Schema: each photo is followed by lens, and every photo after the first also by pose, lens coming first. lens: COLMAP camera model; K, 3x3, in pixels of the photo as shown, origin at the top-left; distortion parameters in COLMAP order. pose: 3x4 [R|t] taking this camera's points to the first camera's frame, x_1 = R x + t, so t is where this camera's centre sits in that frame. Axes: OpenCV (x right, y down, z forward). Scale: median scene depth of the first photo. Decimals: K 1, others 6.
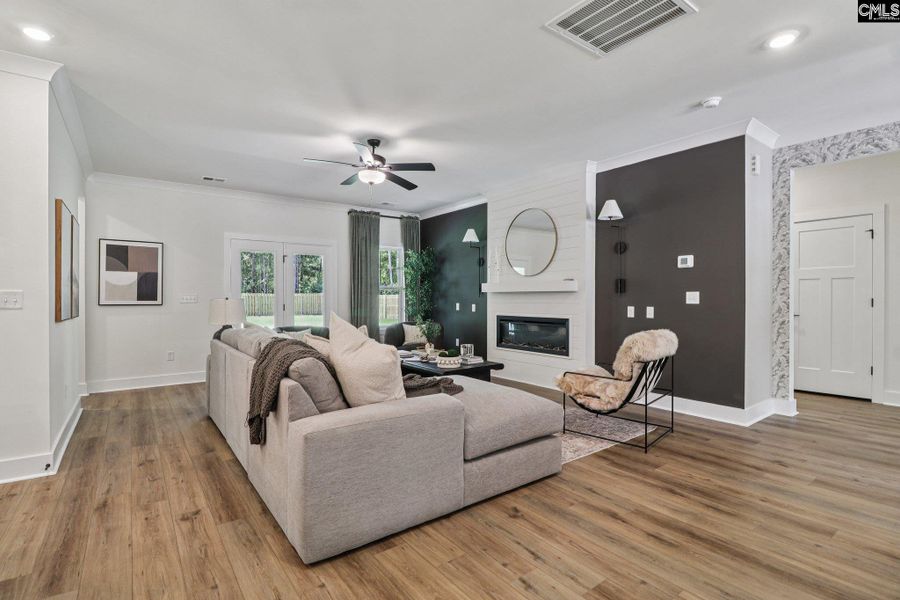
lens RADIAL K [[424.3, 0, 438.1], [0, 424.3, 299.1], [0, 0, 1]] dist [-0.003090, -0.009132]
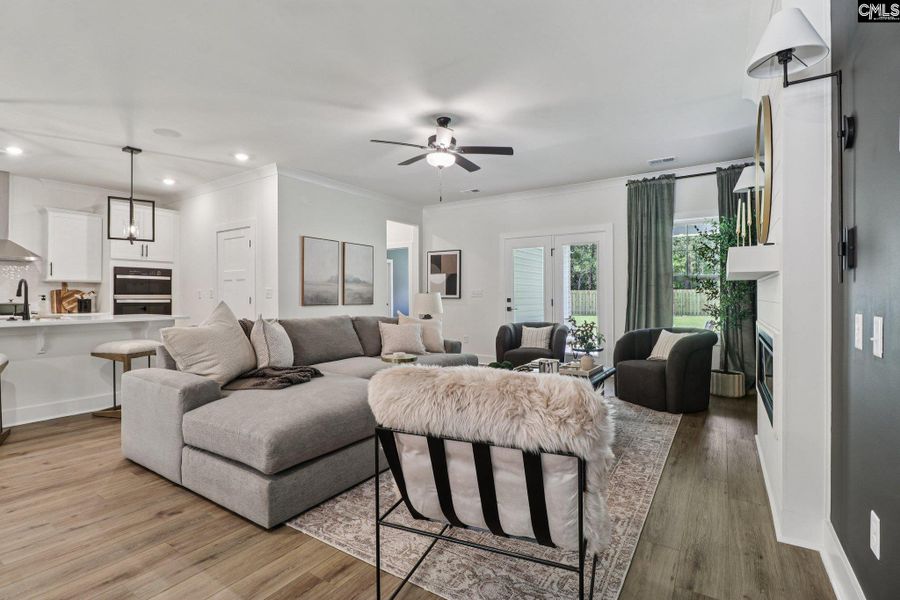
lens RADIAL K [[424.3, 0, 448.7], [0, 424.3, 297.0], [0, 0, 1]] dist [-0.003090, -0.009132]
pose [[0.362316, 0.003915, -0.932047, 0.705701], [-0.002191, 0.999992, 0.003349, 0.006920], [0.932053, 0.000829, 0.362322, 0.678925]]
